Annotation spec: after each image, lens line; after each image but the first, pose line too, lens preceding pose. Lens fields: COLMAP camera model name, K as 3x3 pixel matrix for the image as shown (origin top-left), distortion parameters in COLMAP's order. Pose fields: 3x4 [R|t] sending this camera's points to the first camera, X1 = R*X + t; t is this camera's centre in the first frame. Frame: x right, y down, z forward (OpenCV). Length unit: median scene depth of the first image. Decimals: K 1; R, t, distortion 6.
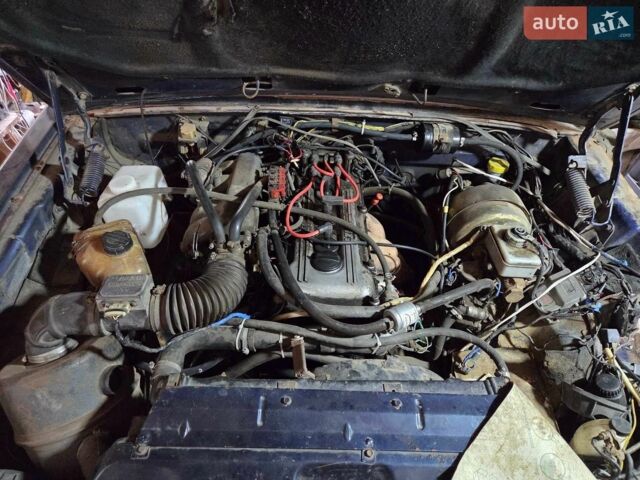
lens RADIAL K [[435.4, 0, 320.0], [0, 435.4, 240.0], [0, 0, 1]] dist [0.074744, -0.066528]
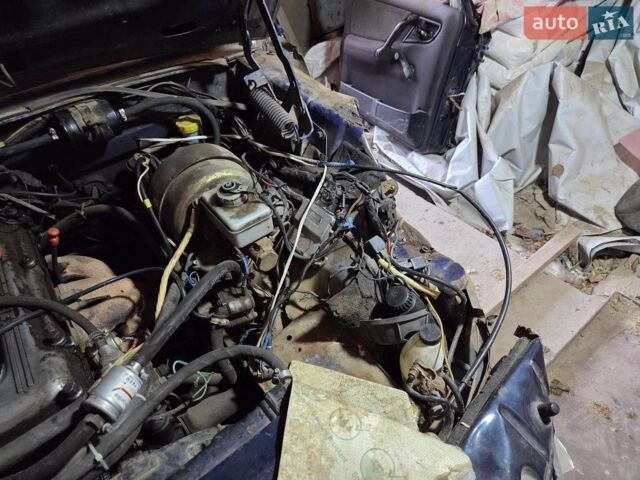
lens RADIAL K [[435.4, 0, 320.0], [0, 435.4, 240.0], [0, 0, 1]] dist [0.074744, -0.066528]
pose [[0.785791, -0.511319, 0.347973, 0.255055], [0.503793, 0.855524, 0.119463, 0.047078], [-0.358783, 0.081433, 0.929862, 0.229327]]
